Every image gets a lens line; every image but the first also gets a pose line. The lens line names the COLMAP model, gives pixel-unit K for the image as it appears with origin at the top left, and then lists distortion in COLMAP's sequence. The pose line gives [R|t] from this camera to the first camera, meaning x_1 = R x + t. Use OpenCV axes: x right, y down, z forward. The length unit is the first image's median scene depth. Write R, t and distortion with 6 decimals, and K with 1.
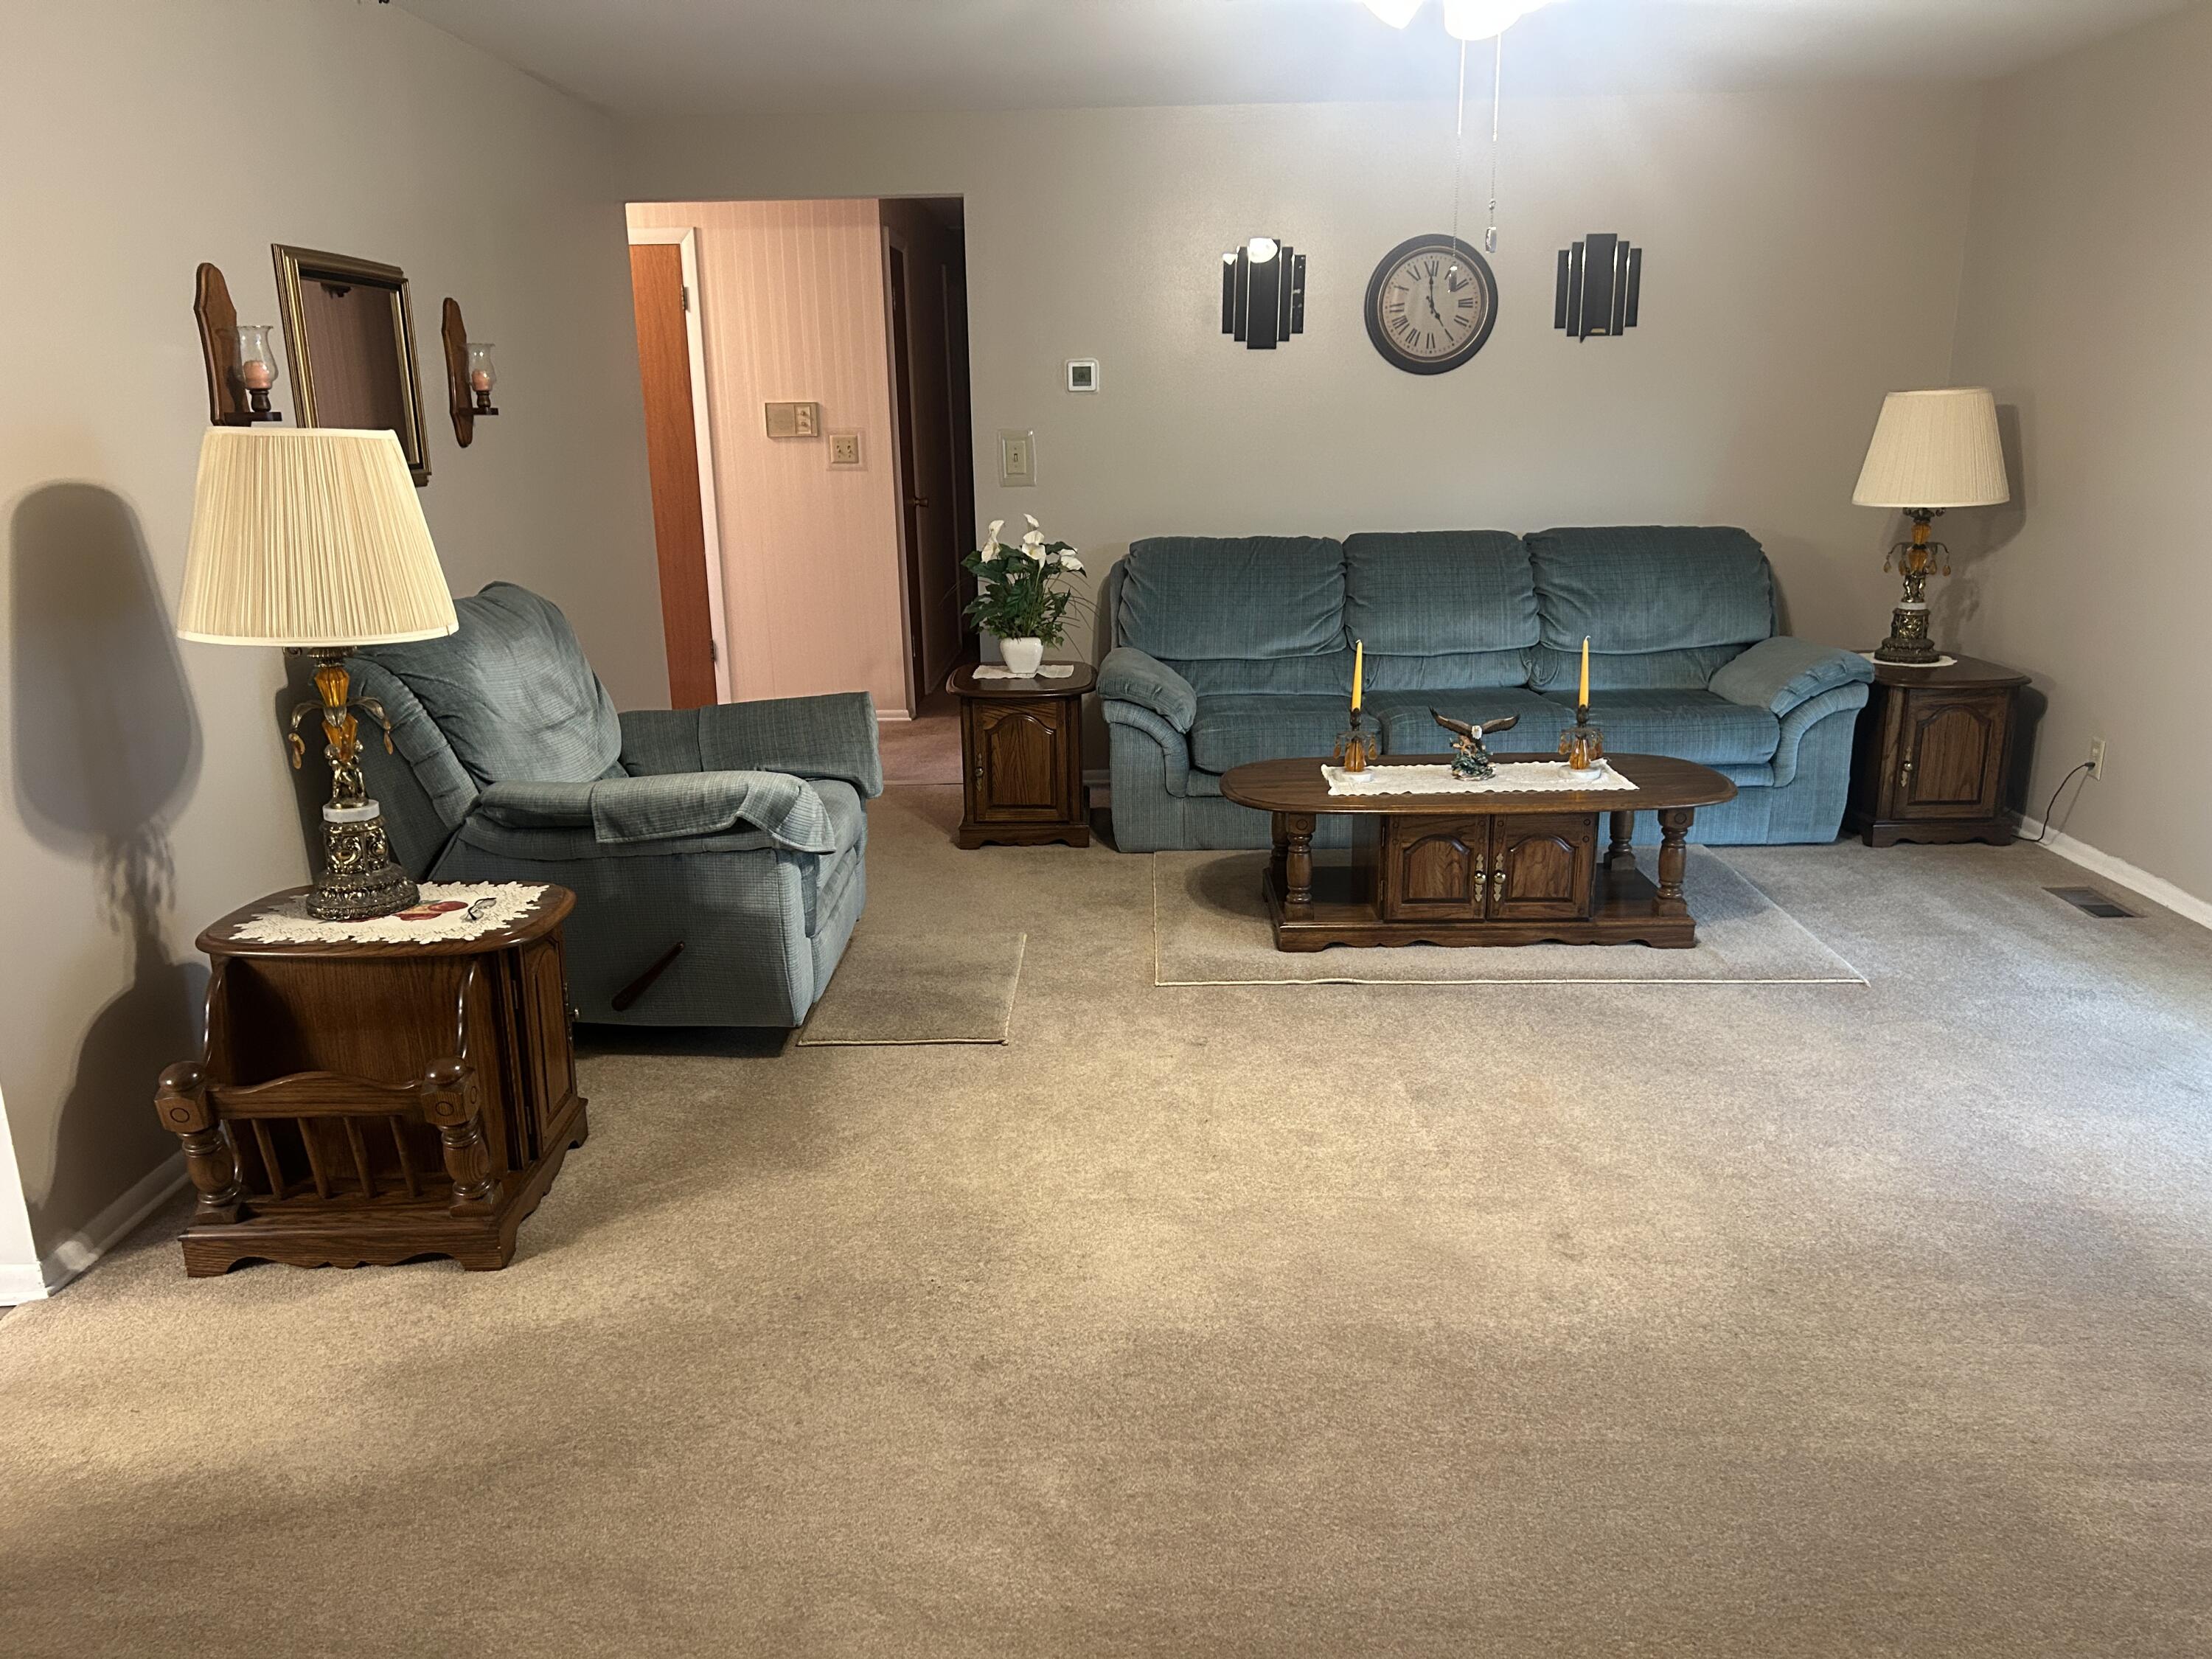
lens RADIAL K [[1613.1, 0, 1099.2], [0, 1613.1, 884.4], [0, 0, 1]] dist [0.122856, -0.209422]
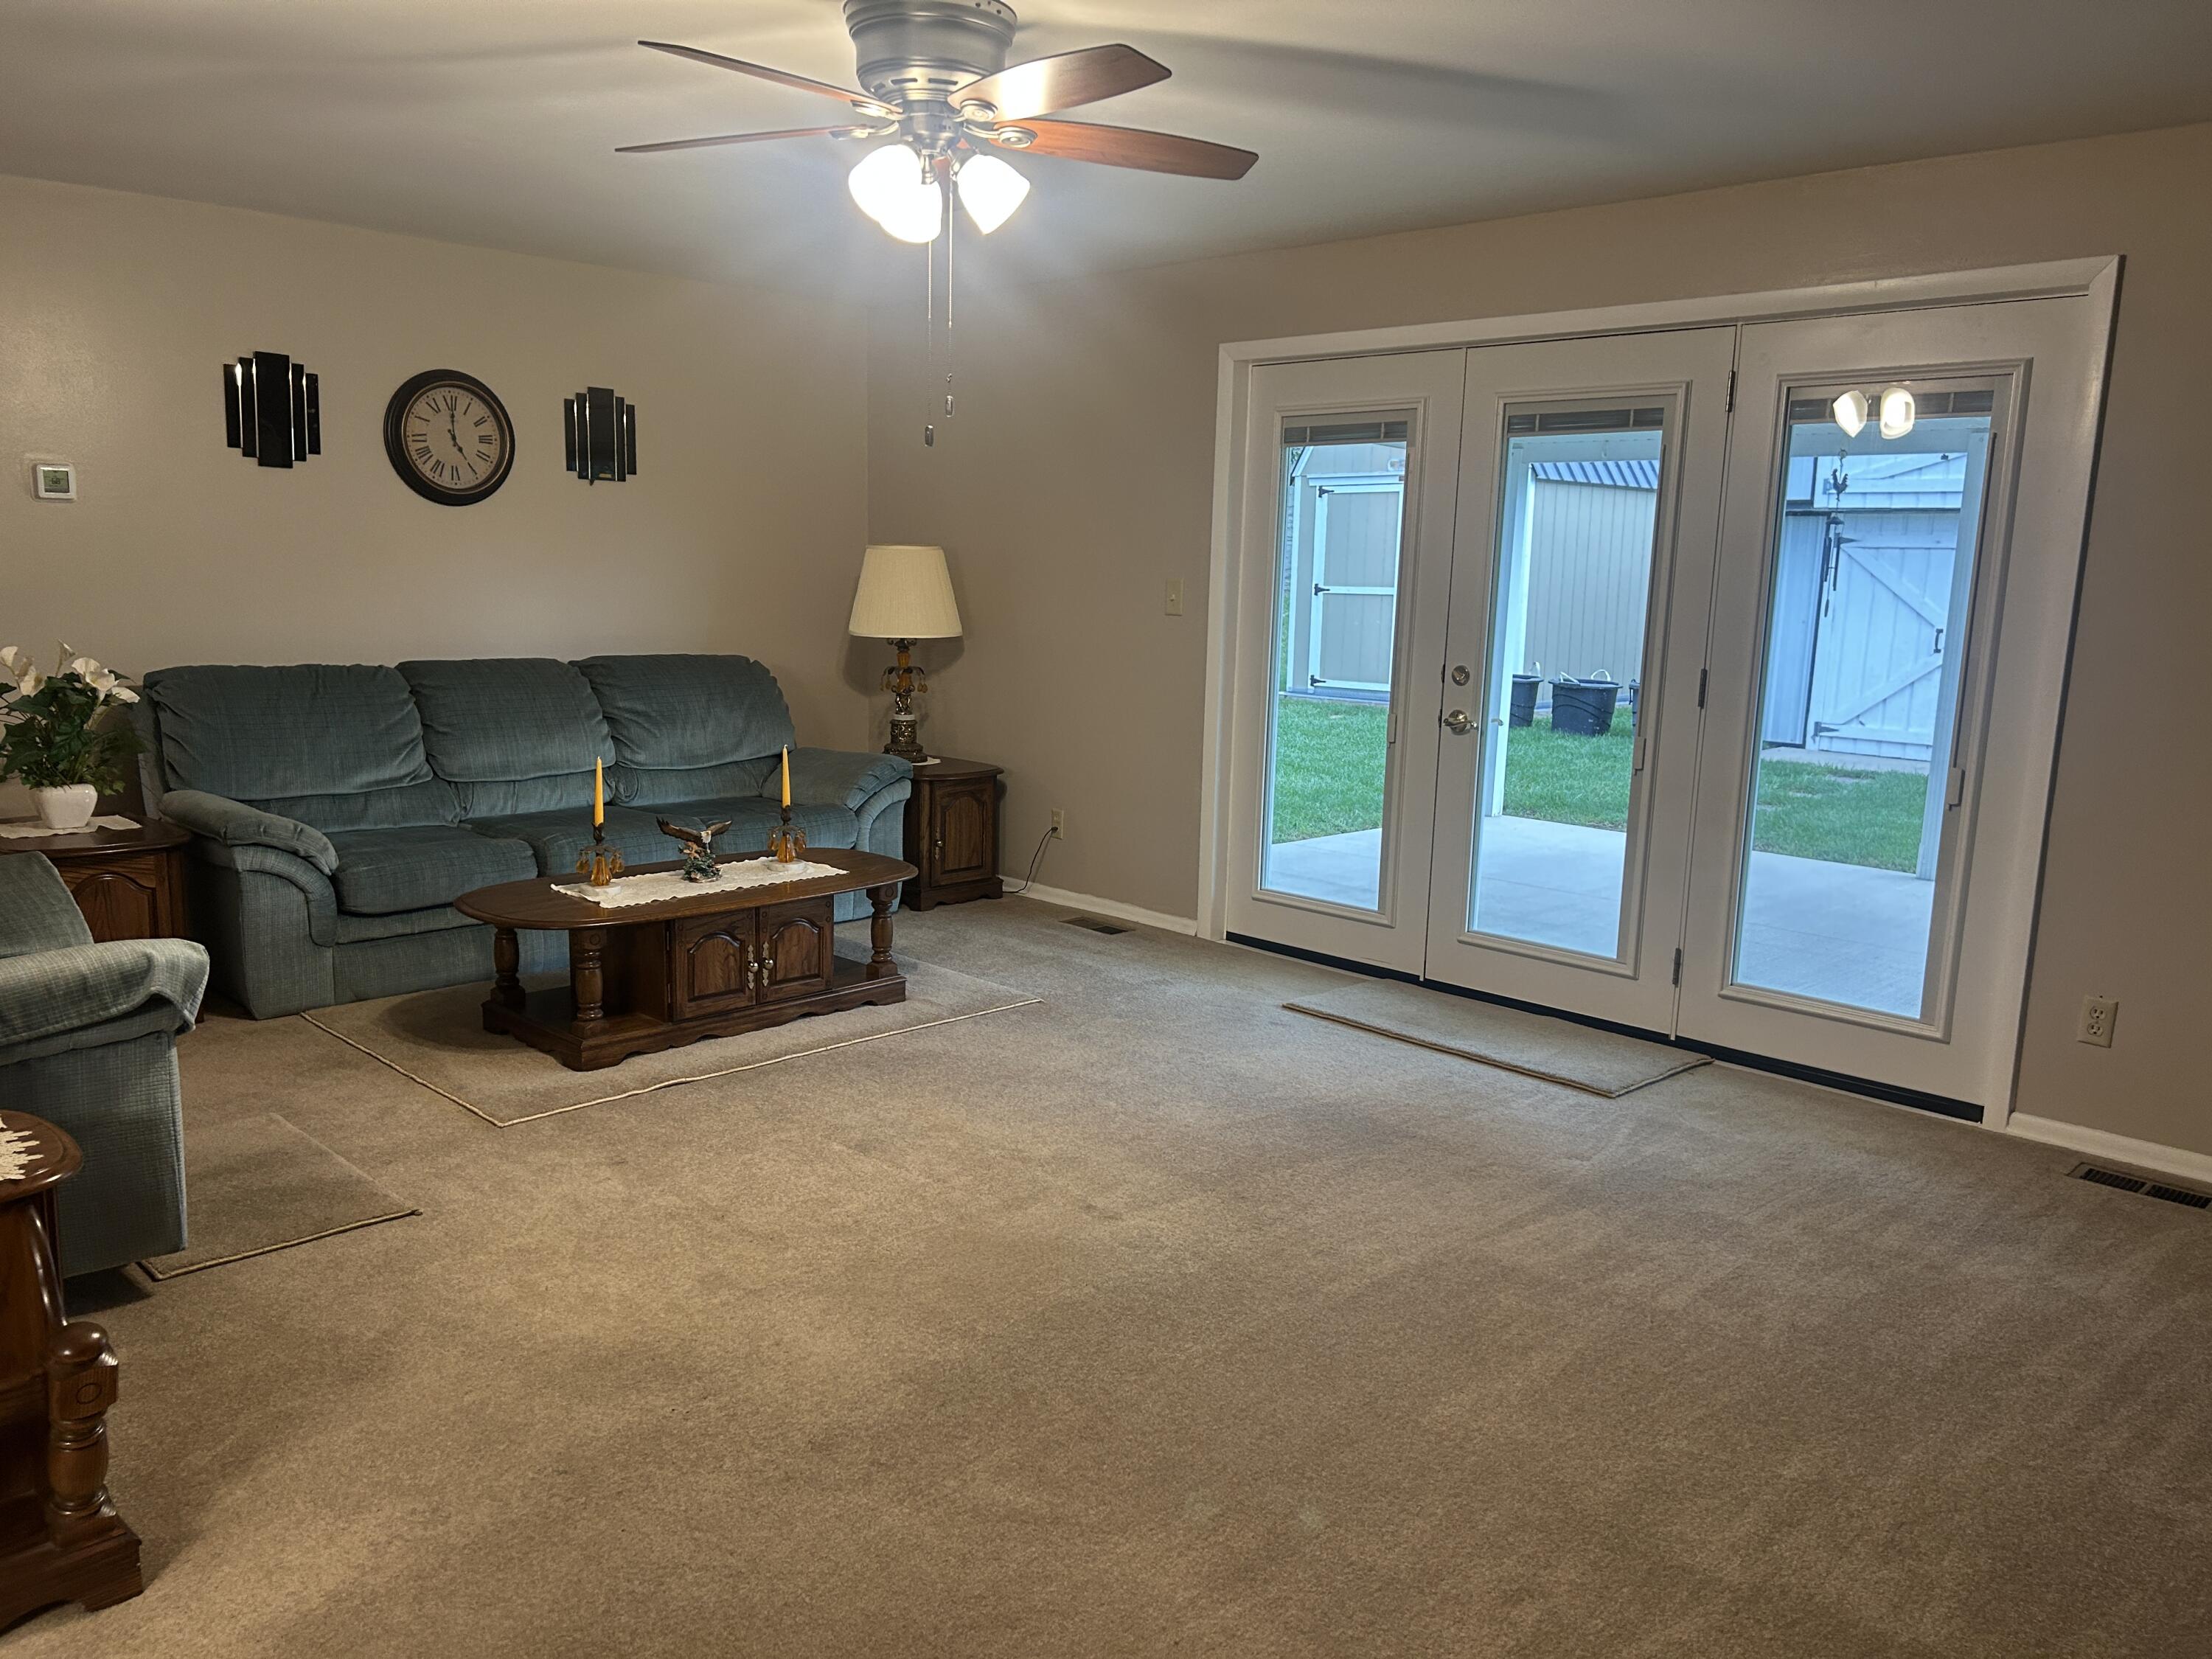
lens RADIAL K [[1613.1, 0, 1099.2], [0, 1613.1, 884.4], [0, 0, 1]] dist [0.122856, -0.209422]
pose [[0.698727, -0.108500, 0.707113, -0.316726], [0.168270, 0.985626, -0.015040, -0.002541], [-0.695317, 0.129495, 0.706941, 0.058493]]
